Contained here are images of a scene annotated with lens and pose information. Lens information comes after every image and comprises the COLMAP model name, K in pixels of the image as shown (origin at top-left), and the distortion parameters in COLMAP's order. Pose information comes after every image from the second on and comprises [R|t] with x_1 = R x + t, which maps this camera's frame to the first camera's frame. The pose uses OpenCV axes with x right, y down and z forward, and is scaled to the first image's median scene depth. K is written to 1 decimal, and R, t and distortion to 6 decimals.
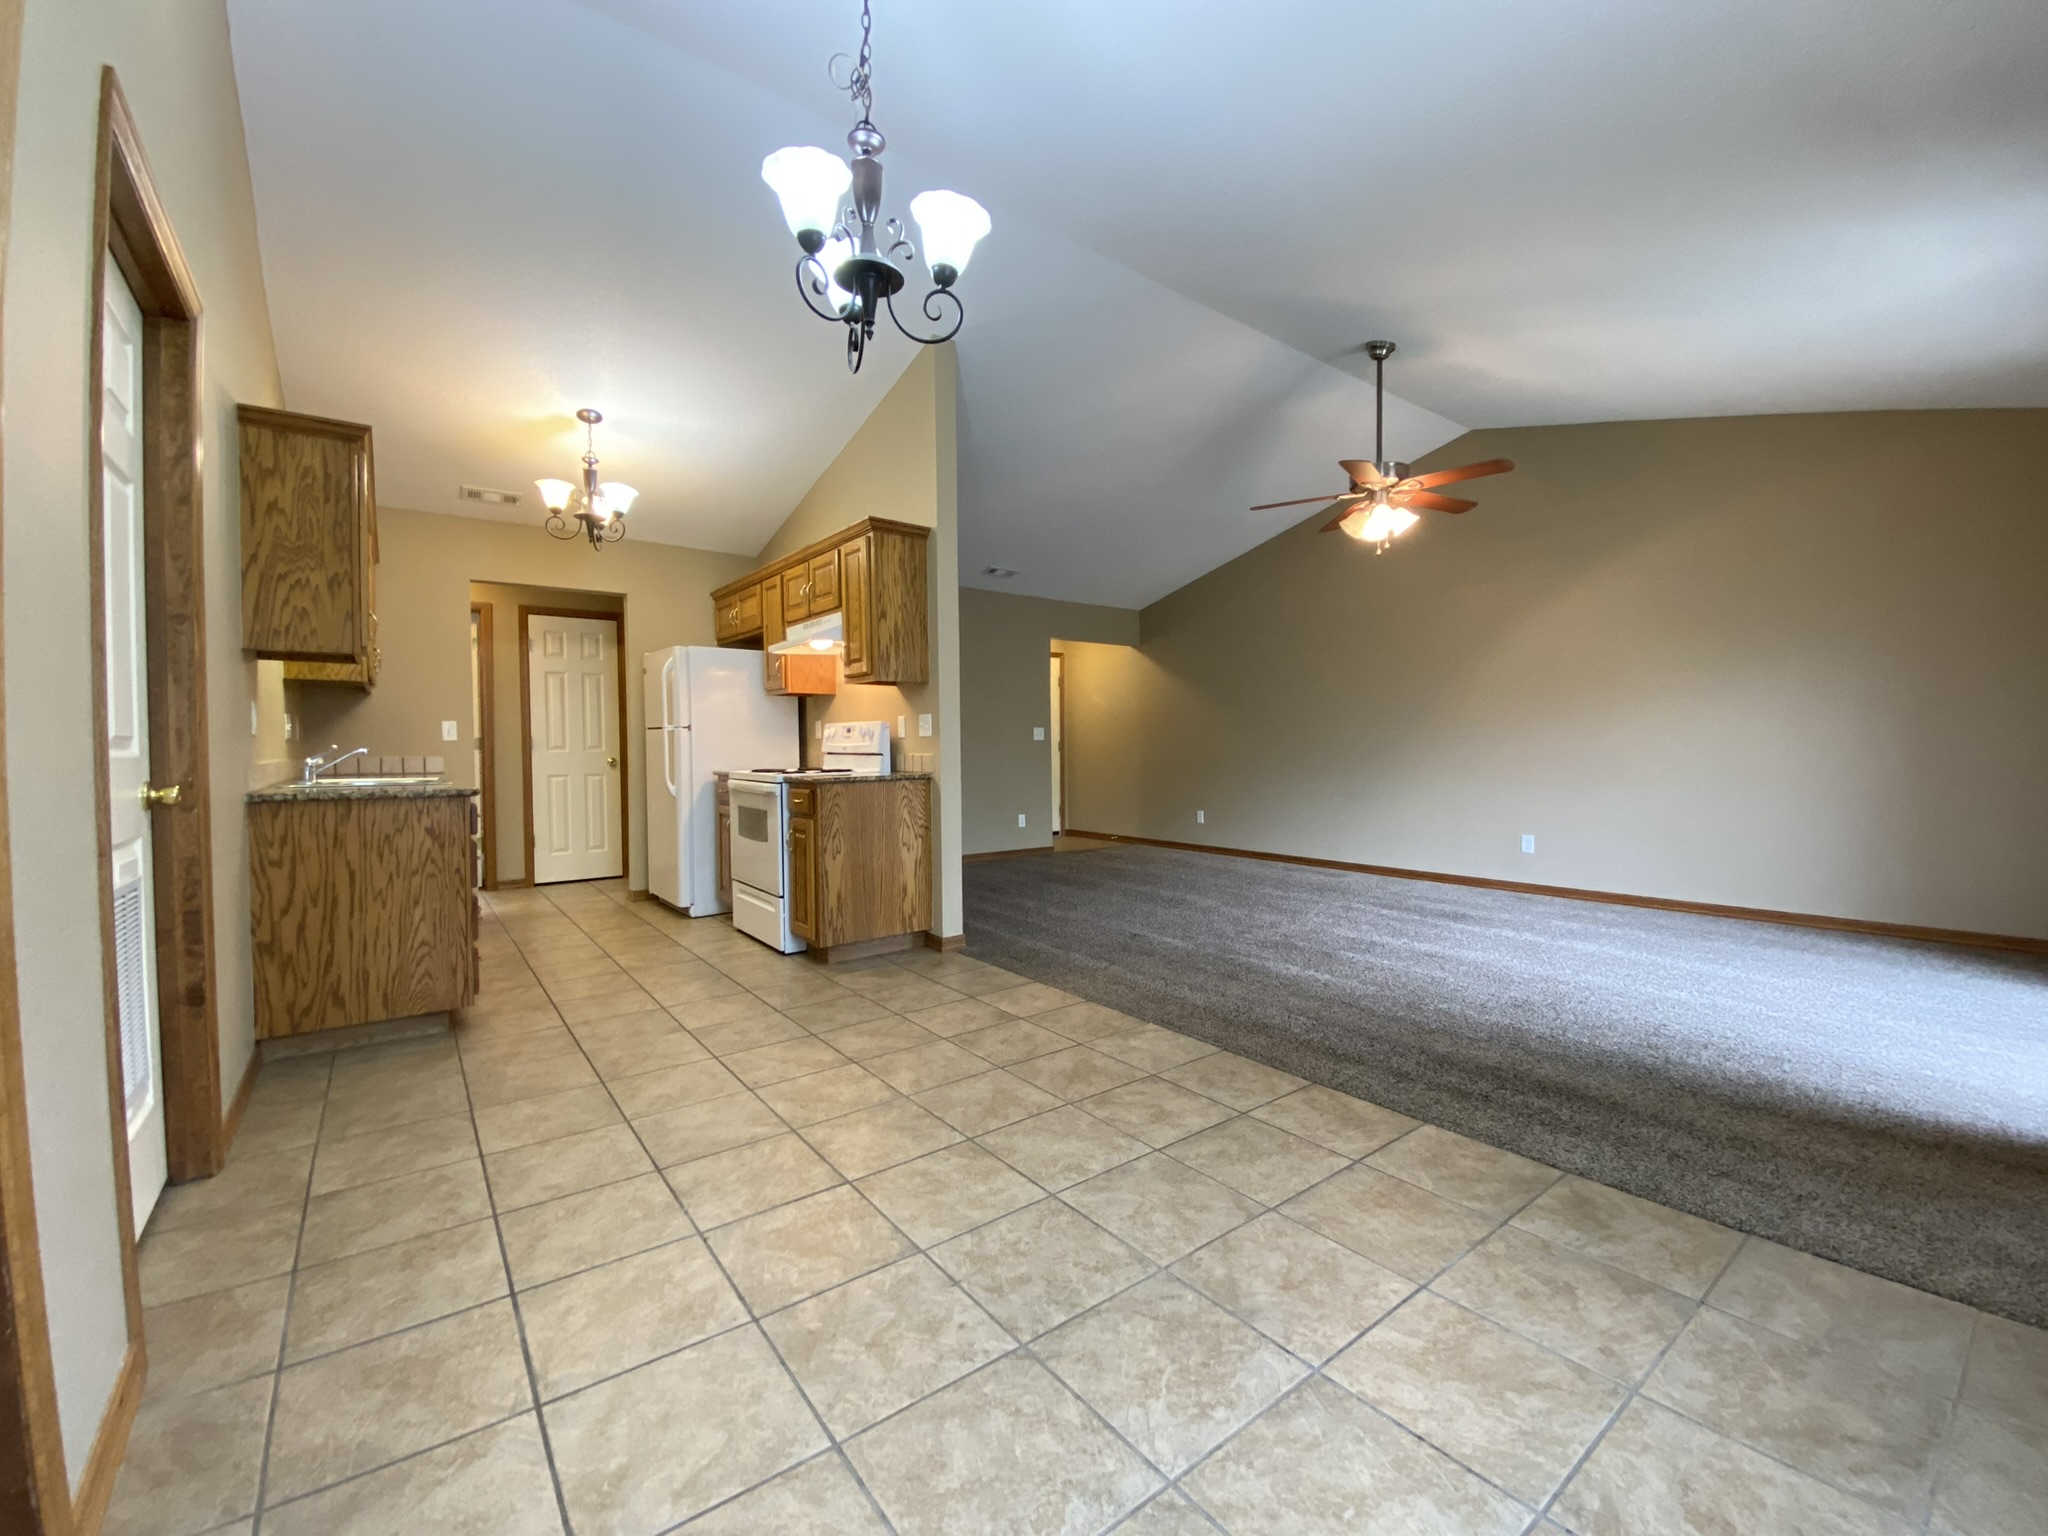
lens RADIAL K [[830.5, 0, 1024.0], [0, 830.5, 768.0], [0, 0, 1]] dist [0.034779, -0.031211]
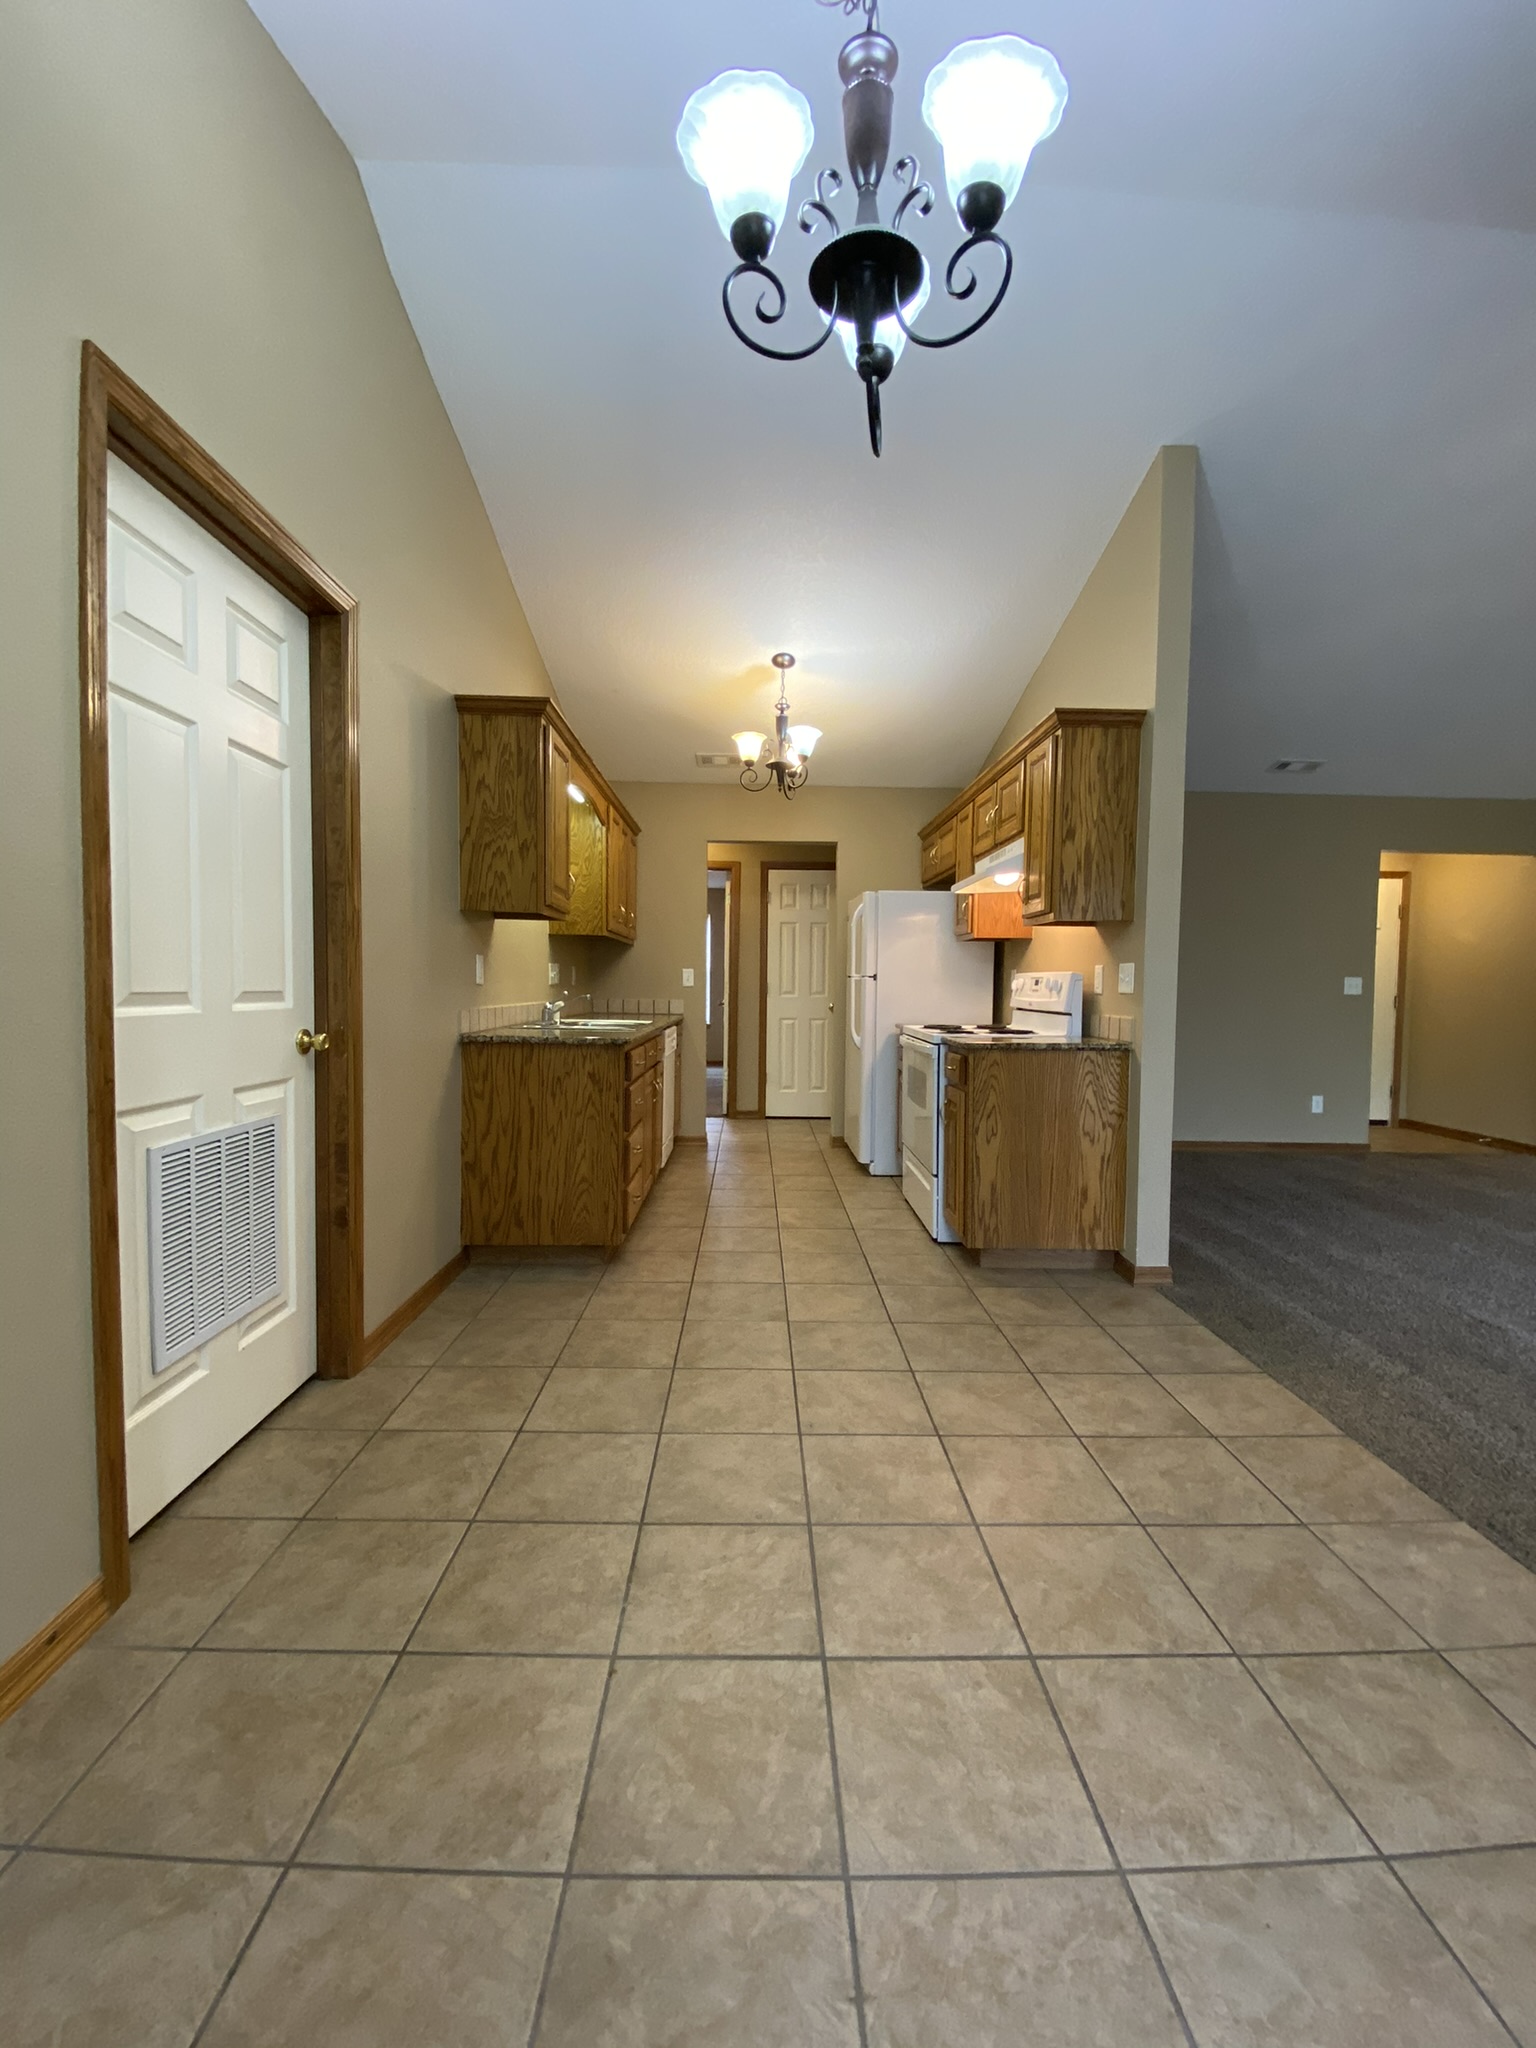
lens RADIAL K [[830.5, 0, 762.2], [0, 830.5, 1026.0], [0, 0, 1]] dist [0.034779, -0.031211]
pose [[0.807049, 0.045708, -0.588713, 0.081691], [-0.034334, 0.998945, 0.030492, -0.026500], [0.589485, -0.004396, 0.807767, 0.260669]]
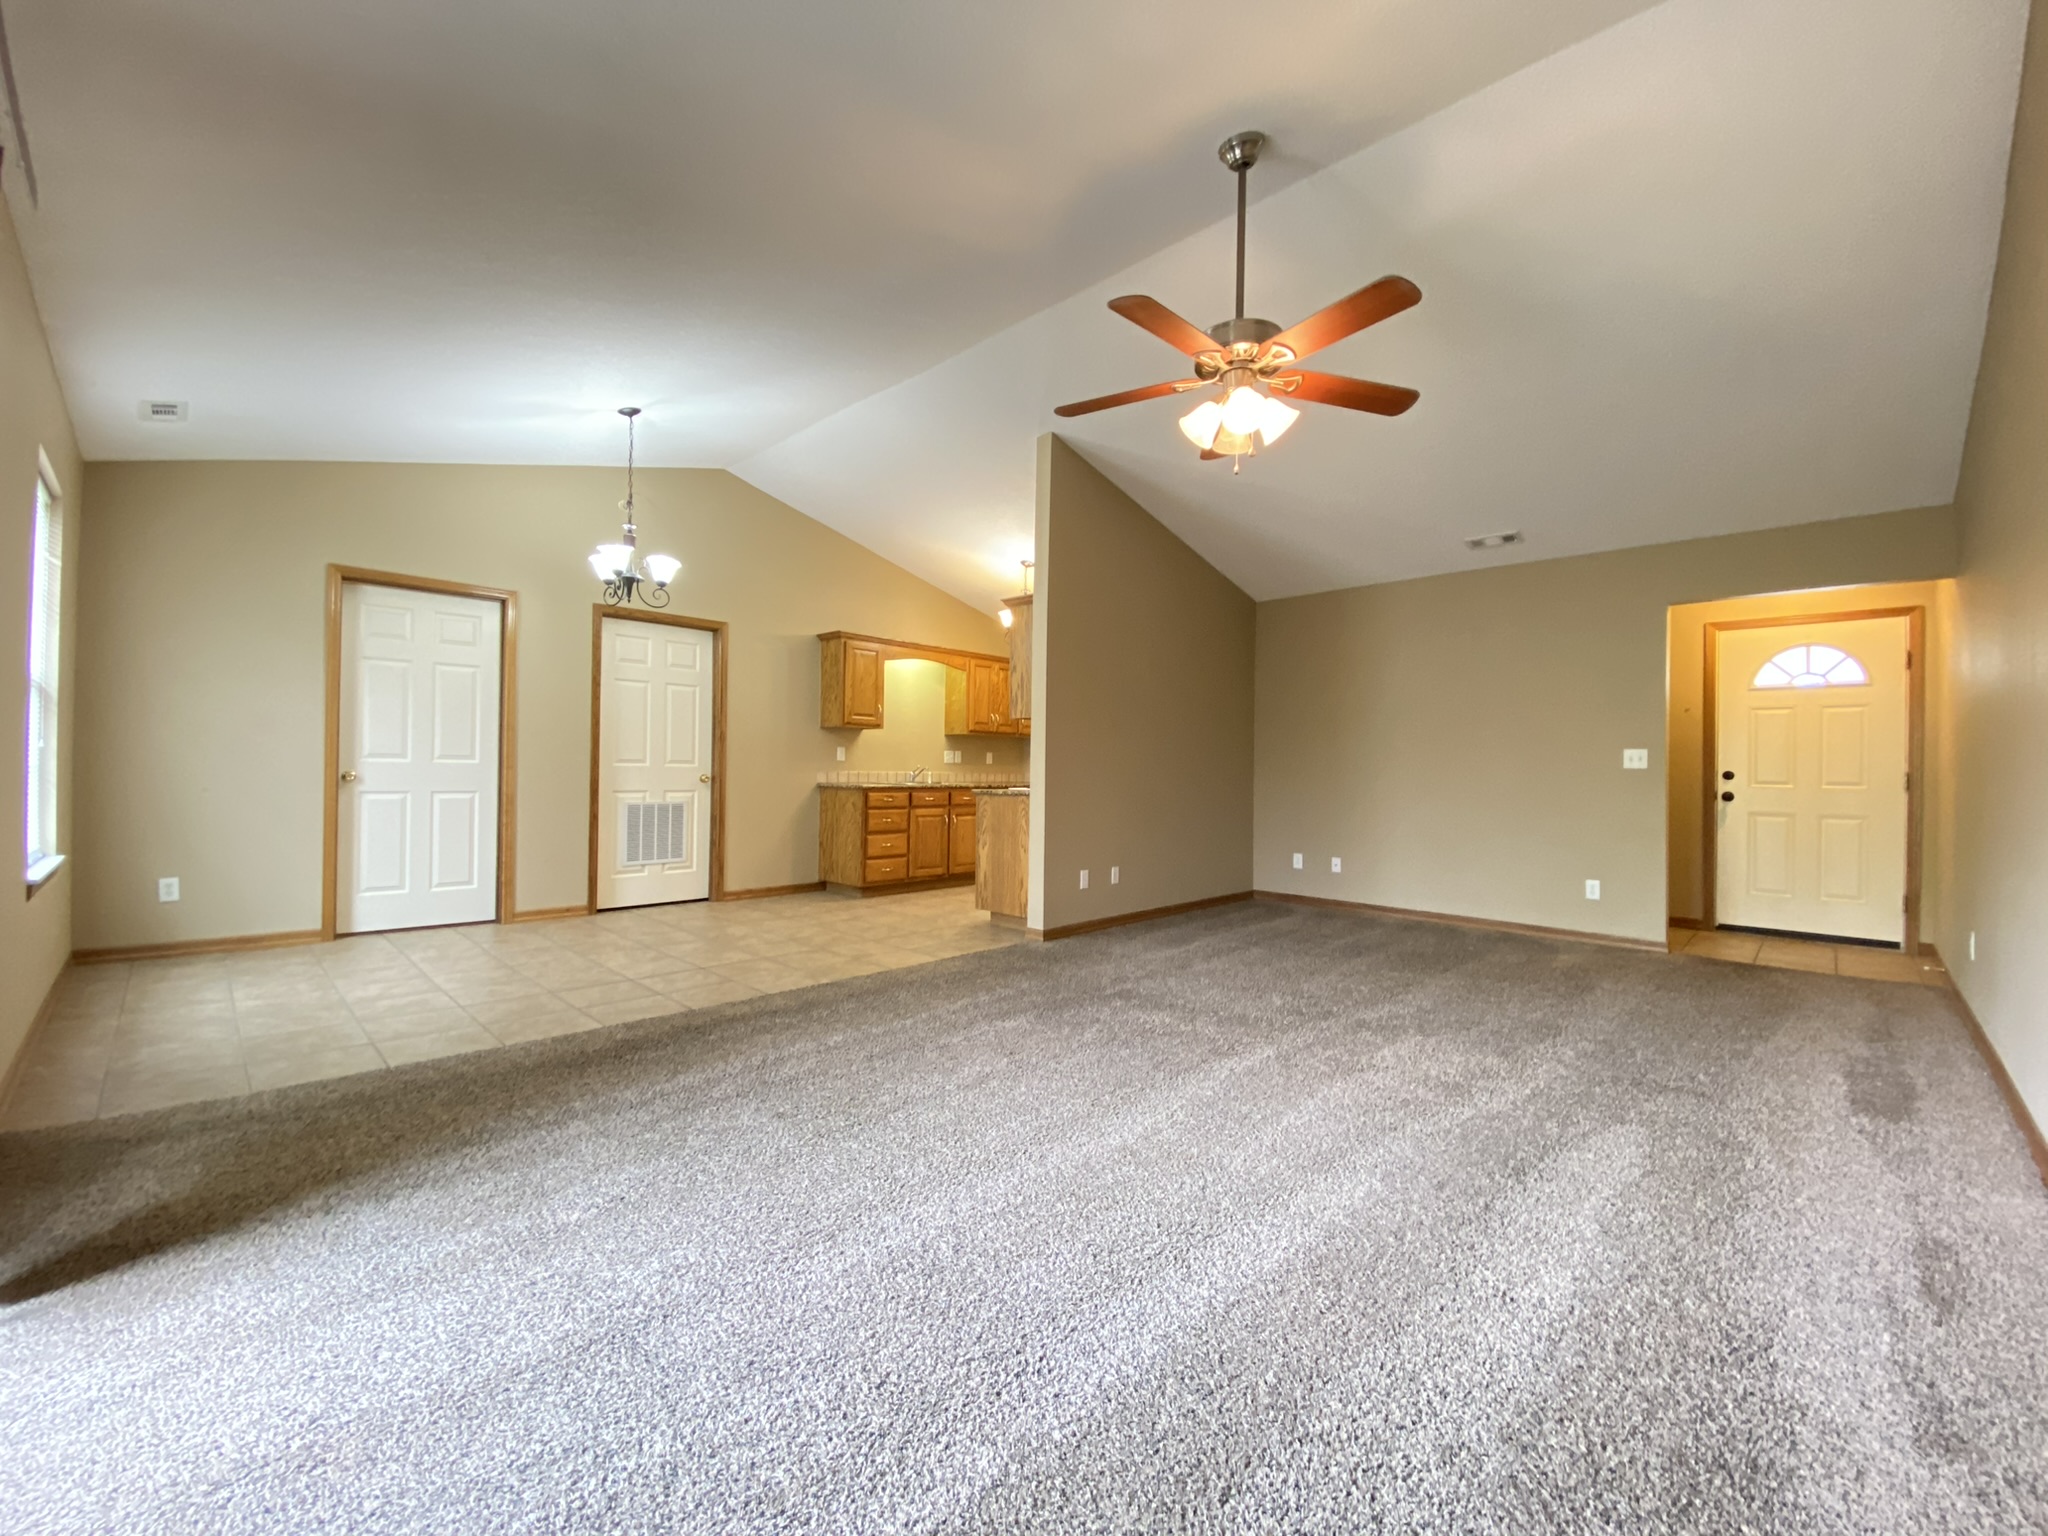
lens RADIAL K [[830.5, 0, 1024.0], [0, 830.5, 768.0], [0, 0, 1]] dist [0.034779, -0.031211]
pose [[0.135953, 0.009352, -0.990671, 1.449847], [-0.039494, 0.999212, 0.004013, -0.043782], [0.989928, 0.038580, 0.136215, 1.080539]]
